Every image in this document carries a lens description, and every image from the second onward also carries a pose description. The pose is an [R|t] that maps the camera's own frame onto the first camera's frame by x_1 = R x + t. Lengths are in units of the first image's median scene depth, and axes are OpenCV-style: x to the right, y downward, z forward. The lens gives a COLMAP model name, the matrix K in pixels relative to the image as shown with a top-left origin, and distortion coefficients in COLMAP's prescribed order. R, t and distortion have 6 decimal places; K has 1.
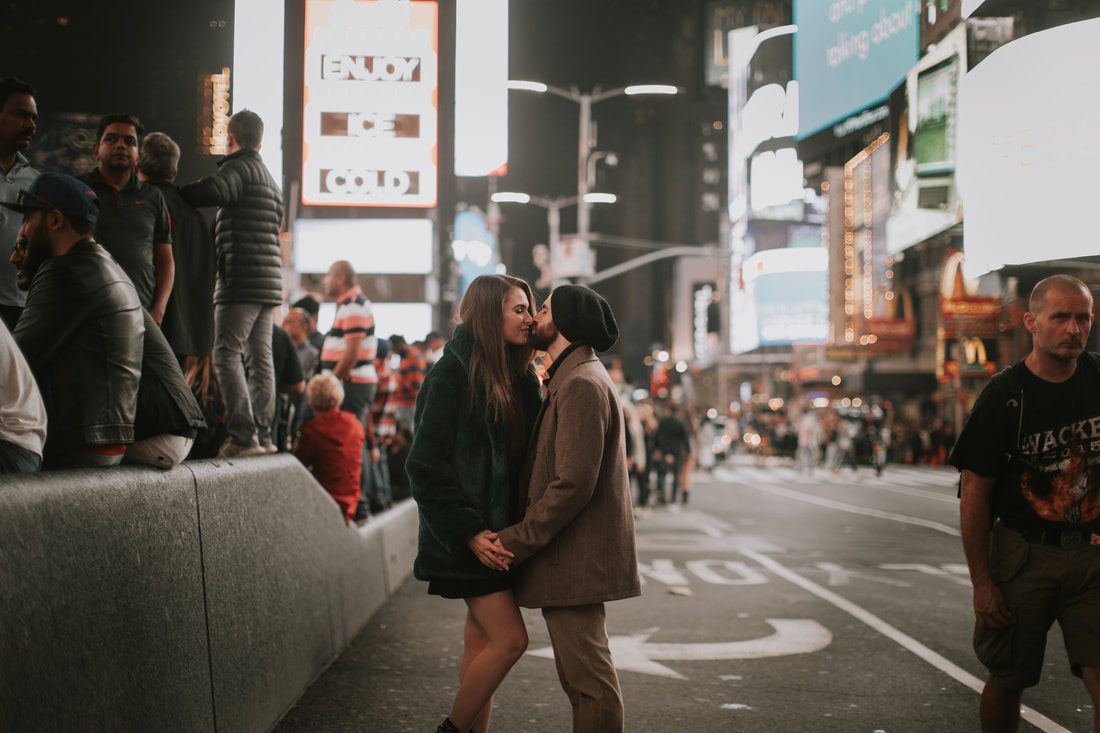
lens RADIAL K [[1634.5, 0, 548.2], [0, 1634.5, 400.2], [0, 0, 1]] dist [-0.011655, -0.019105]
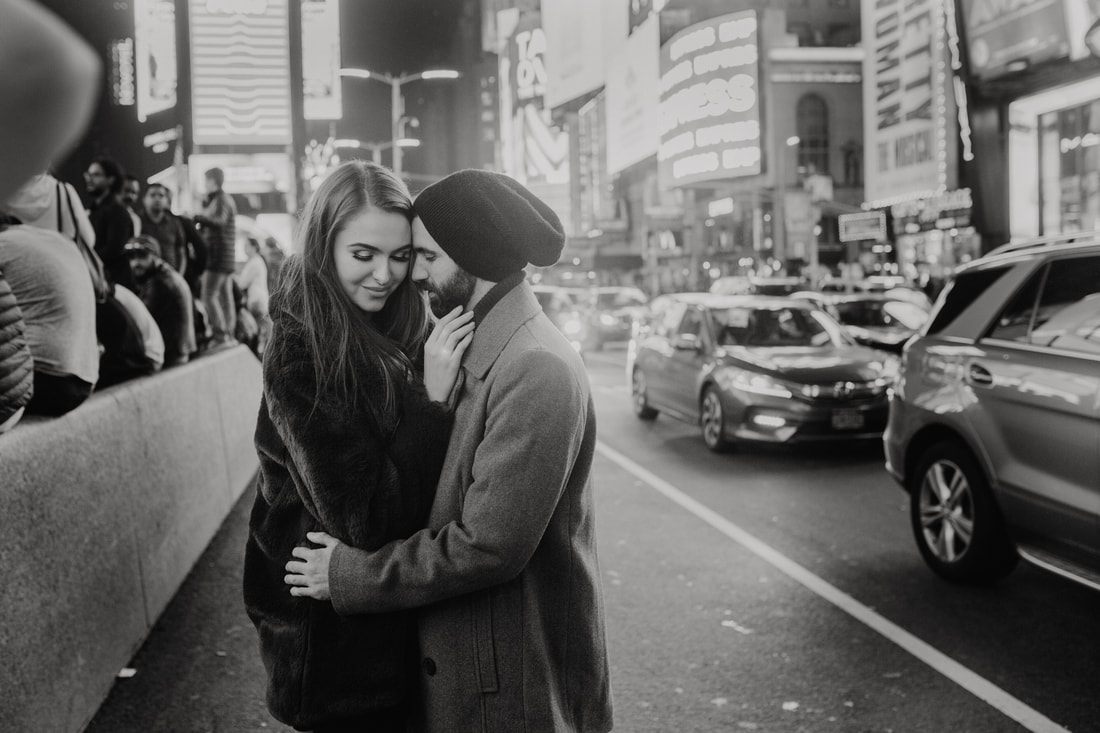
lens RADIAL K [[1244.9, 0, 525.6], [0, 1244.9, 365.6], [0, 0, 1]] dist [-0.017268, 0.034658]
pose [[0.992645, -0.037458, 0.115117, 0.000249], [0.028089, 0.996240, 0.081958, -0.014088], [-0.117754, -0.078122, 0.989965, -0.118920]]
